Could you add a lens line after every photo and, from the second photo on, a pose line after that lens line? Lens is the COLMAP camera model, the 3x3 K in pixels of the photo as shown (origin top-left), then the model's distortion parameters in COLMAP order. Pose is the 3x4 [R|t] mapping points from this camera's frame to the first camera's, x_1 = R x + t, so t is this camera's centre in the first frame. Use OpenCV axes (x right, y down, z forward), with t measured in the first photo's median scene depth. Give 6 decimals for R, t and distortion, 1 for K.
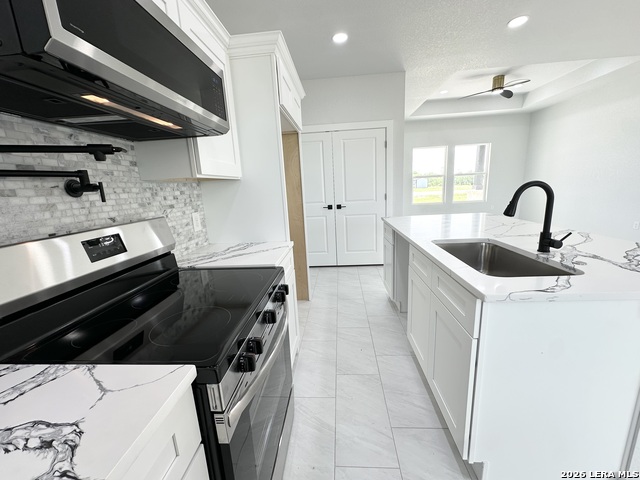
lens RADIAL K [[255.5, 0, 321.8], [0, 255.5, 238.7], [0, 0, 1]] dist [-0.005511, 0.000845]
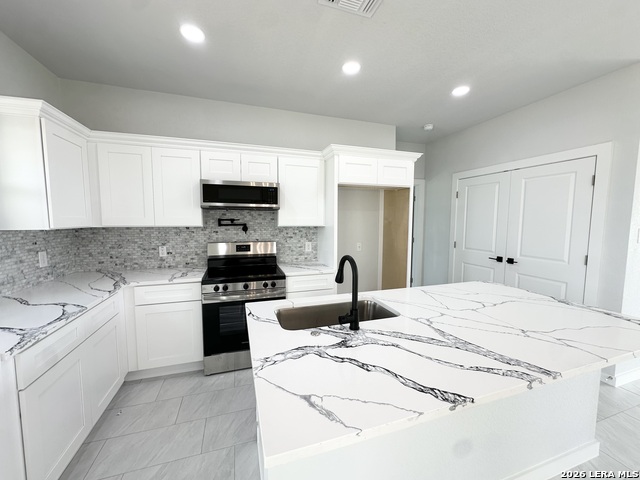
lens RADIAL K [[255.5, 0, 320.8], [0, 255.5, 239.8], [0, 0, 1]] dist [-0.005511, 0.000845]
pose [[0.374712, 0.129091, -0.918110, 1.211127], [-0.214864, 0.975391, 0.049452, -0.218055], [0.901900, 0.178738, 0.393228, 0.315379]]
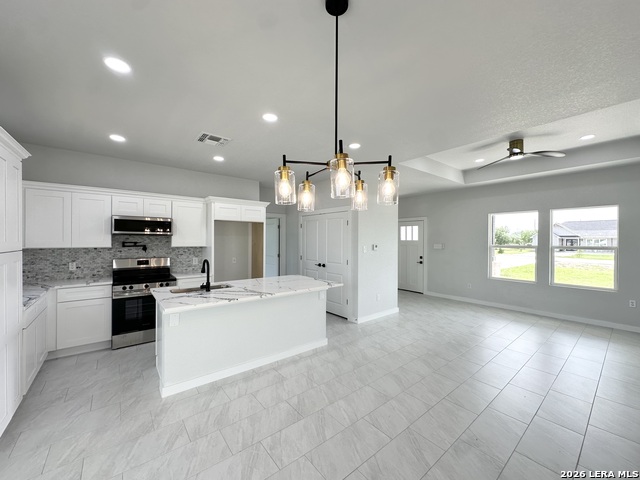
lens RADIAL K [[255.5, 0, 320.9], [0, 255.5, 239.9], [0, 0, 1]] dist [-0.005511, 0.000845]
pose [[0.677896, 0.057637, -0.732895, 2.270646], [-0.192116, 0.976168, -0.100930, -0.253053], [0.709612, 0.209220, 0.672814, 0.073833]]
